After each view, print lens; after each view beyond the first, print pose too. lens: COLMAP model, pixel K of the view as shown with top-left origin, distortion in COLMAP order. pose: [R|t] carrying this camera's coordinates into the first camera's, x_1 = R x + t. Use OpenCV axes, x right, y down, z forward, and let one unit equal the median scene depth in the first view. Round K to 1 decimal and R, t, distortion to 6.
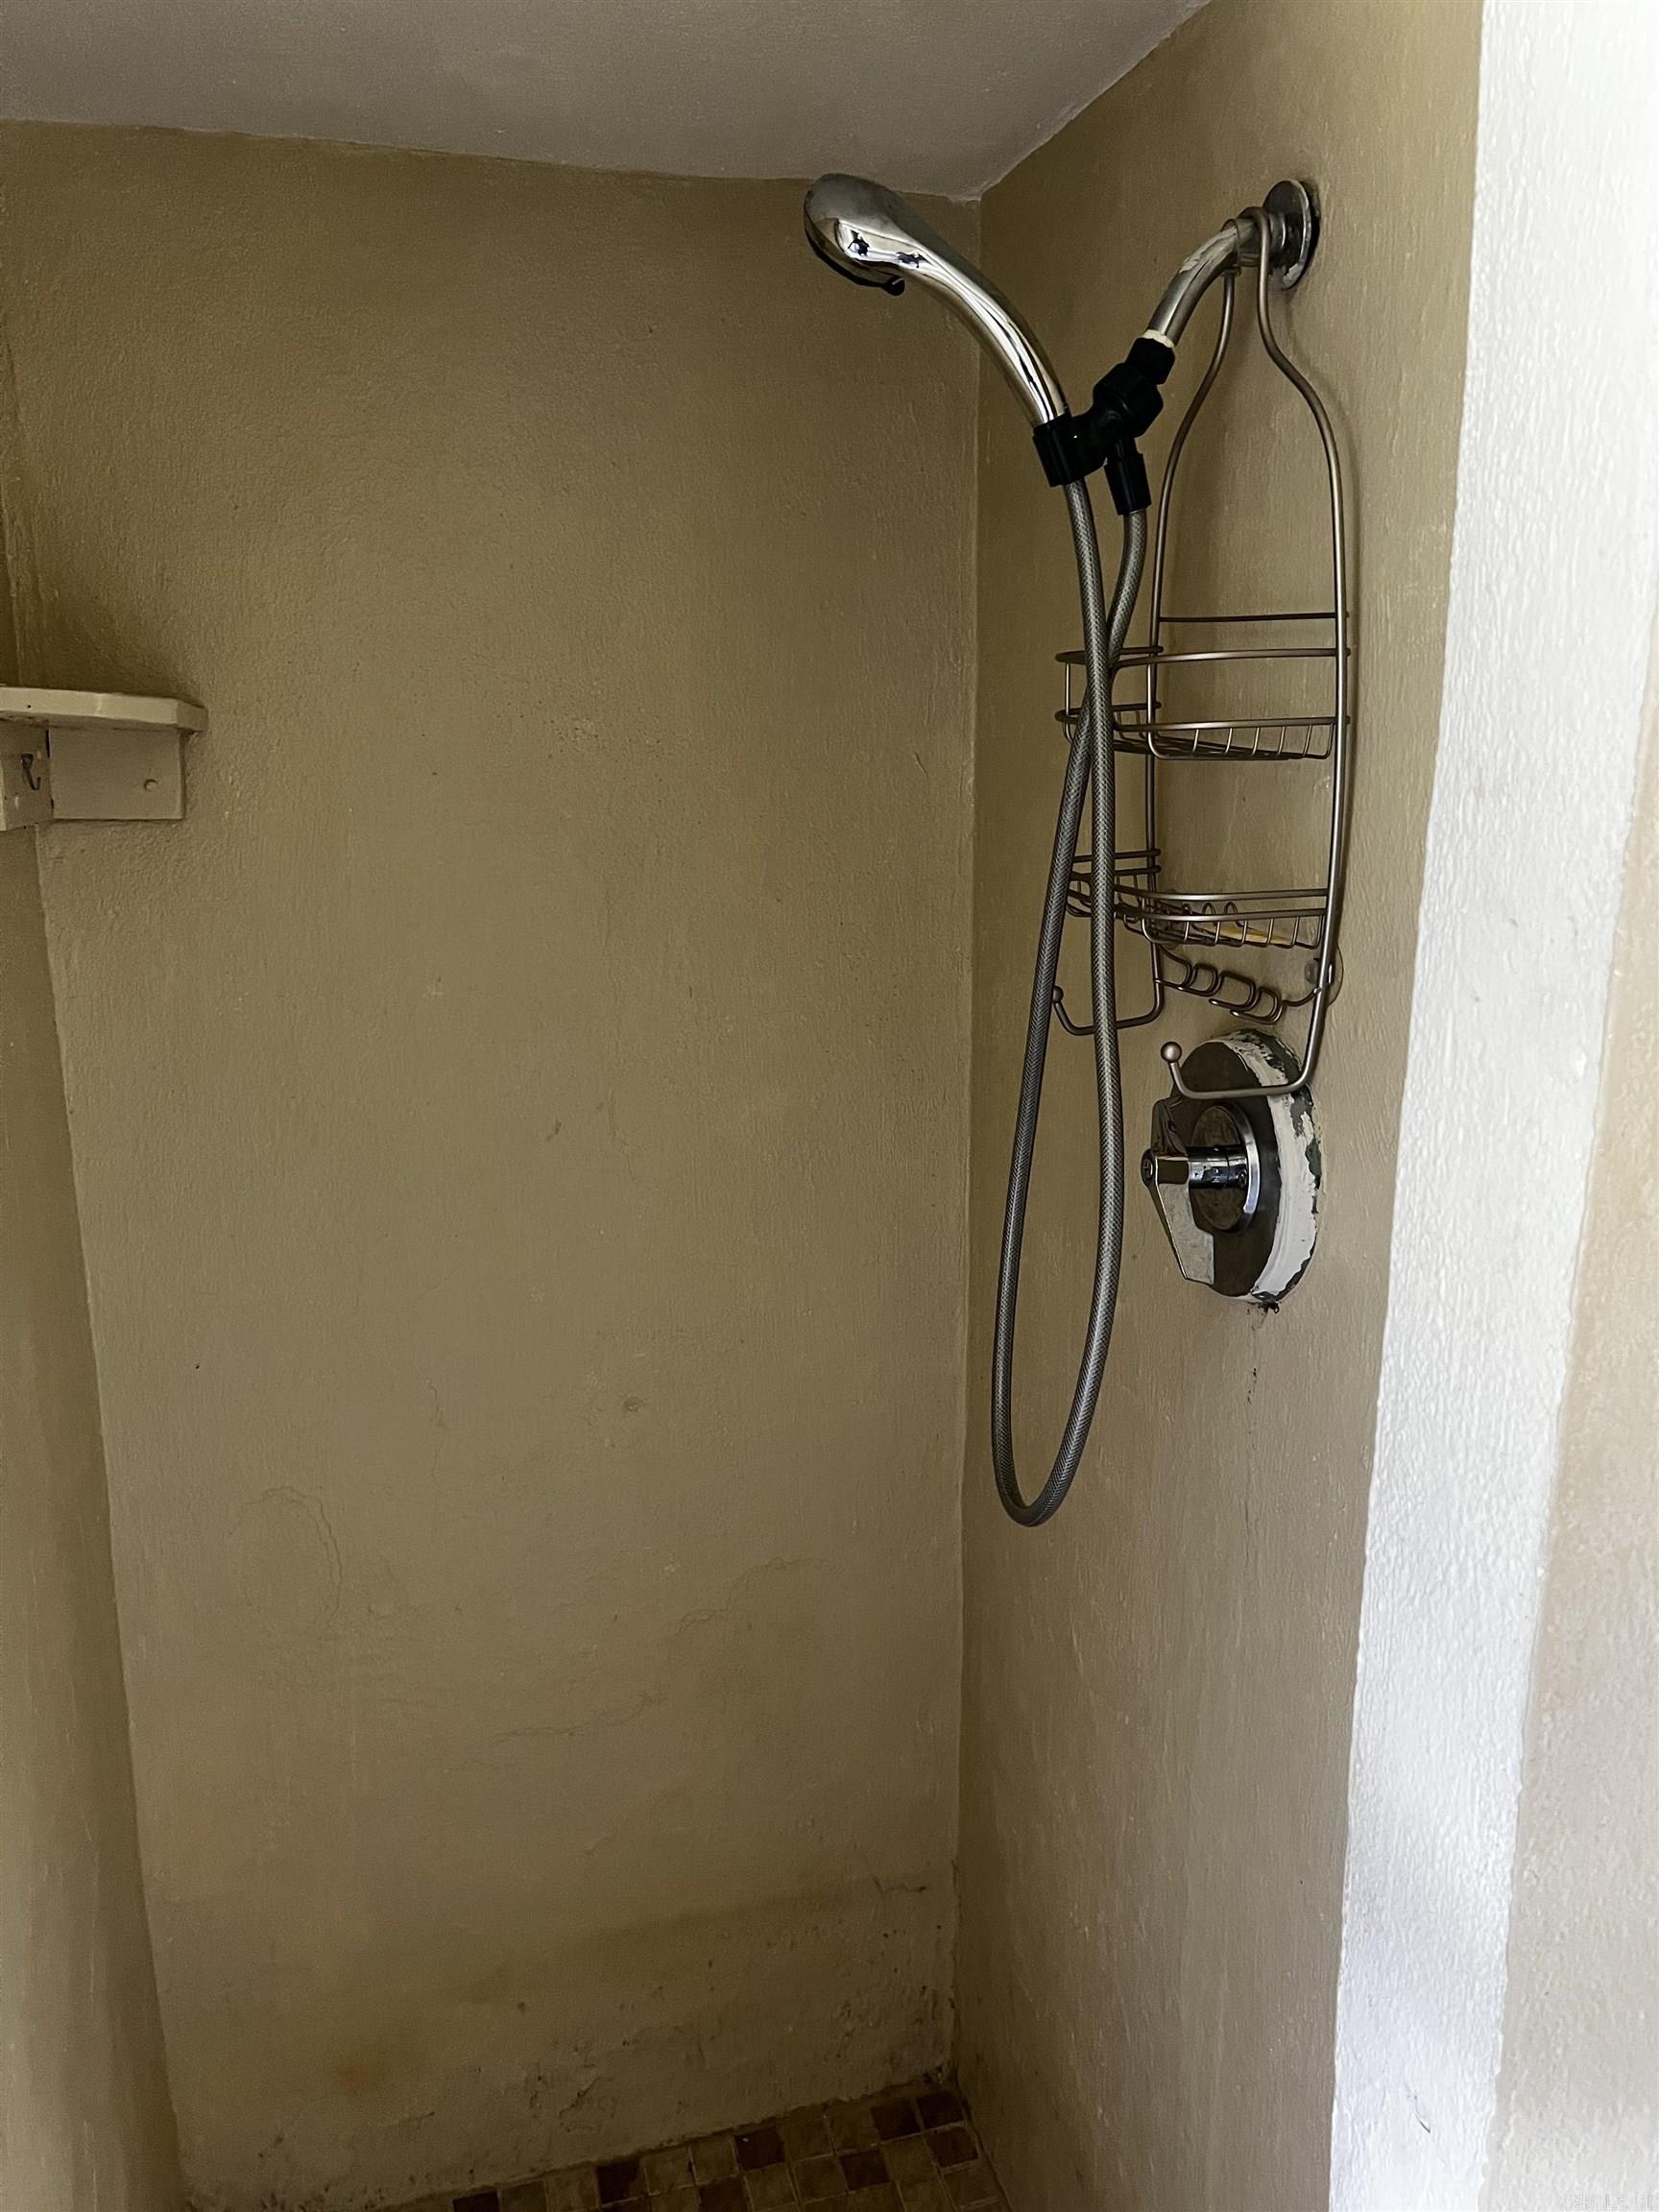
lens RADIAL K [[1669.4, 0, 834.5], [0, 1669.4, 1101.2], [0, 0, 1]] dist [0.053426, -0.062677]
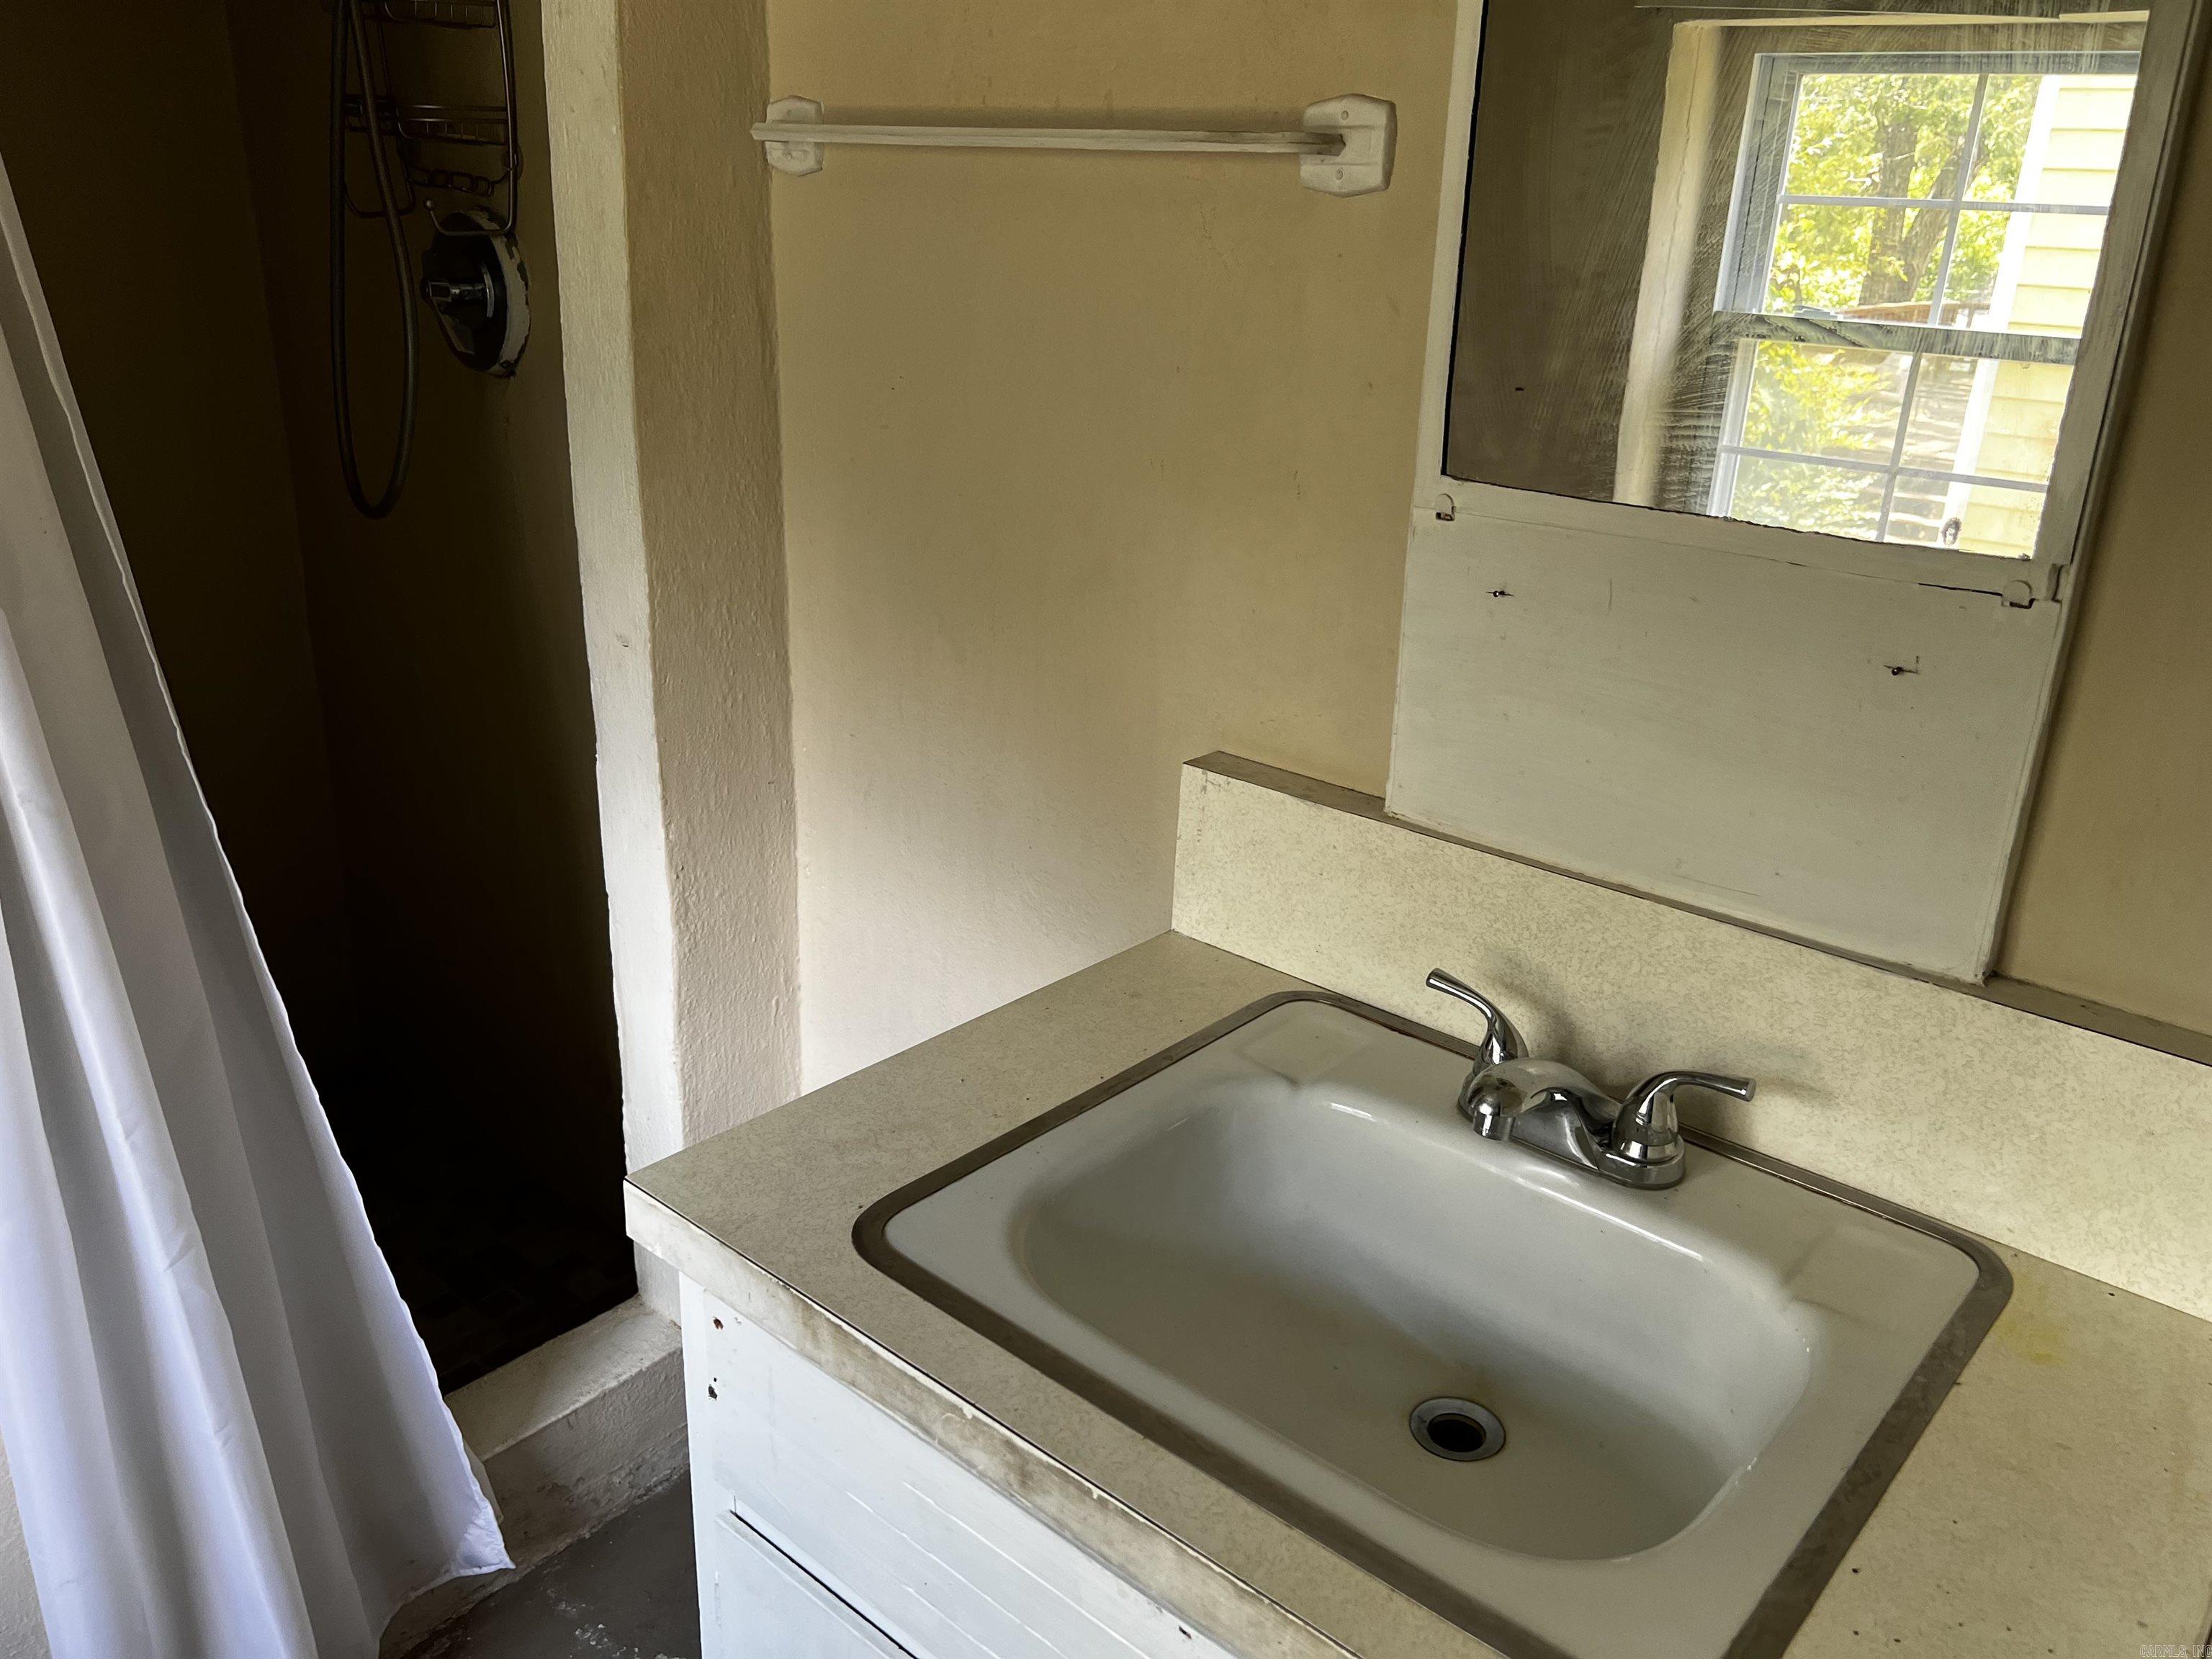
lens RADIAL K [[1669.4, 0, 1101.1], [0, 1669.4, 826.8], [0, 0, 1]] dist [0.053426, -0.062677]
pose [[0.826368, -0.169713, 0.536948, -0.267806], [0.086440, 0.980434, 0.176854, 0.347047], [-0.556456, -0.099733, 0.824870, -0.881506]]
